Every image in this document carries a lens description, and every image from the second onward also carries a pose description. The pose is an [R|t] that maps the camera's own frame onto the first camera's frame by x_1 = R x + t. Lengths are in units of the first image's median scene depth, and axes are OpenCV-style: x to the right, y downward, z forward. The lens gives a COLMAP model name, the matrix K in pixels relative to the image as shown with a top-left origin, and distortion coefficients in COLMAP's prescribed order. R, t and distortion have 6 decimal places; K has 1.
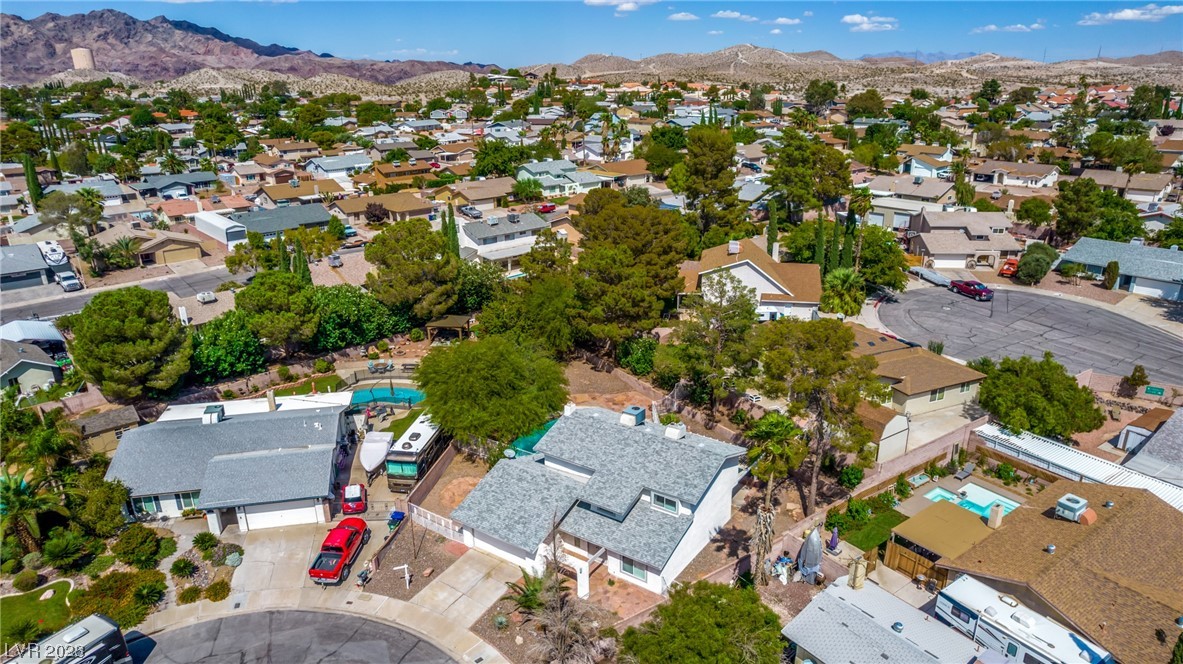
lens RADIAL K [[755.4, 0, 592.8], [0, 755.4, 335.7], [0, 0, 1]] dist [-0.076782, 0.067226]
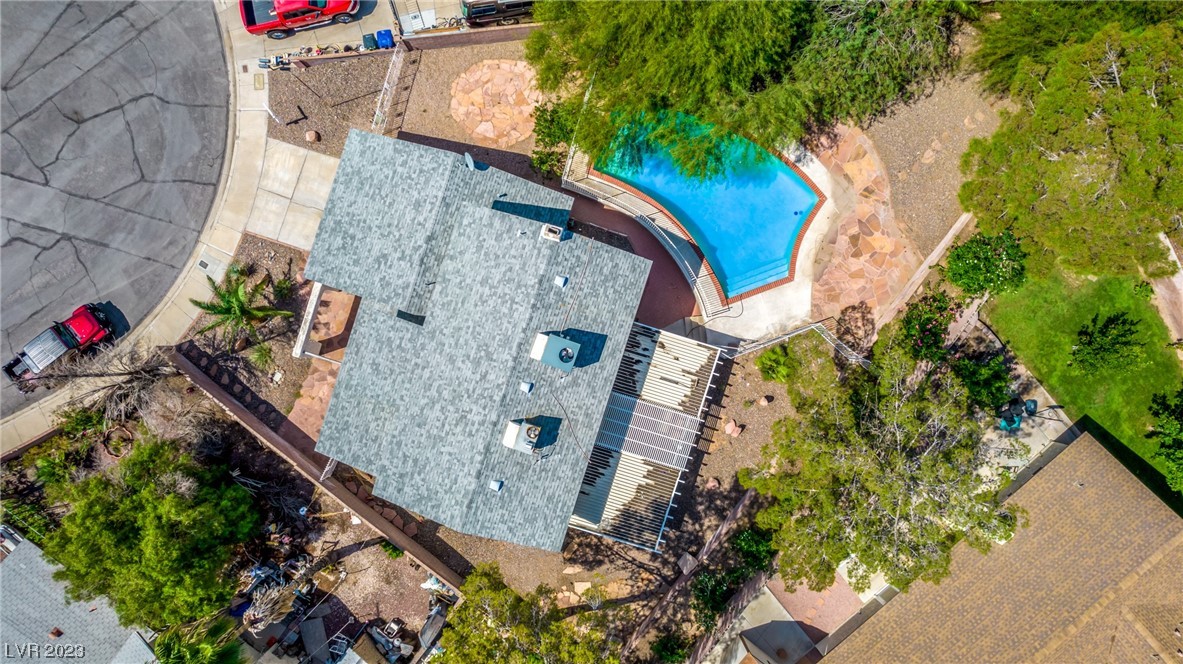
lens RADIAL K [[755.4, 0, 592.8], [0, 755.4, 335.7], [0, 0, 1]] dist [-0.076782, 0.067226]
pose [[0.298288, 0.954346, 0.015759, 0.036144], [-0.329100, 0.087337, 0.940248, -0.371522], [0.895945, -0.285651, 0.340127, 0.739227]]
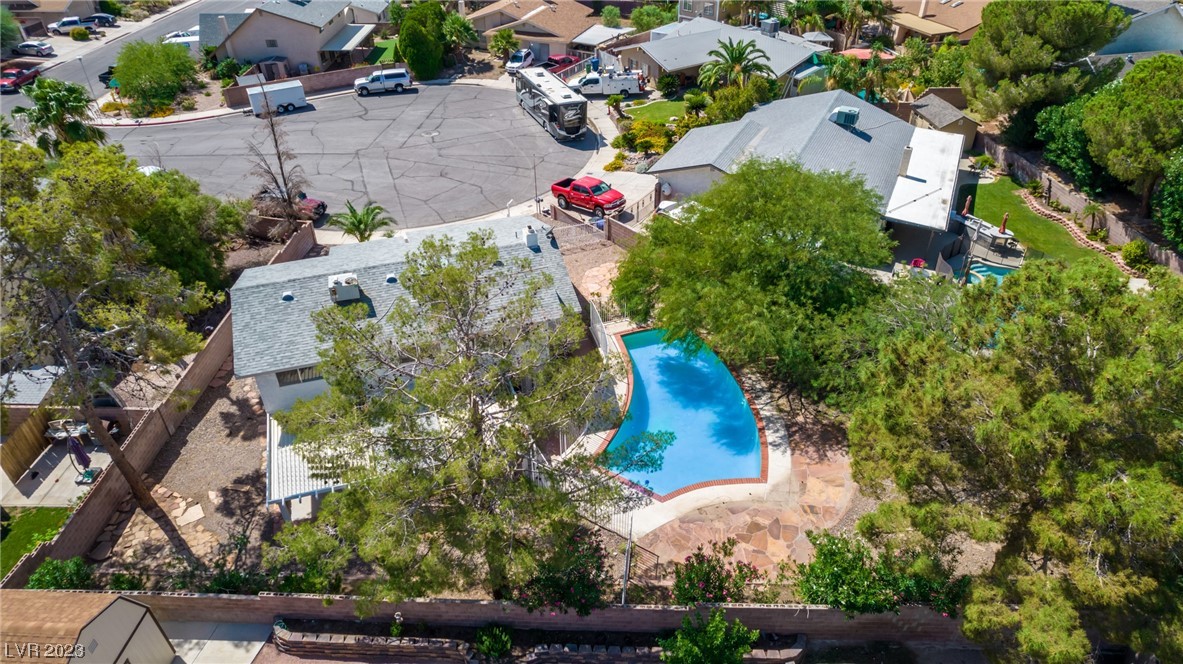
lens RADIAL K [[755.4, 0, 592.8], [0, 755.4, 335.7], [0, 0, 1]] dist [-0.076782, 0.067226]
pose [[-0.600425, 0.481206, -0.638694, 0.323555], [-0.253198, 0.643198, 0.722625, -0.268061], [0.758538, 0.595598, -0.264352, 1.118670]]
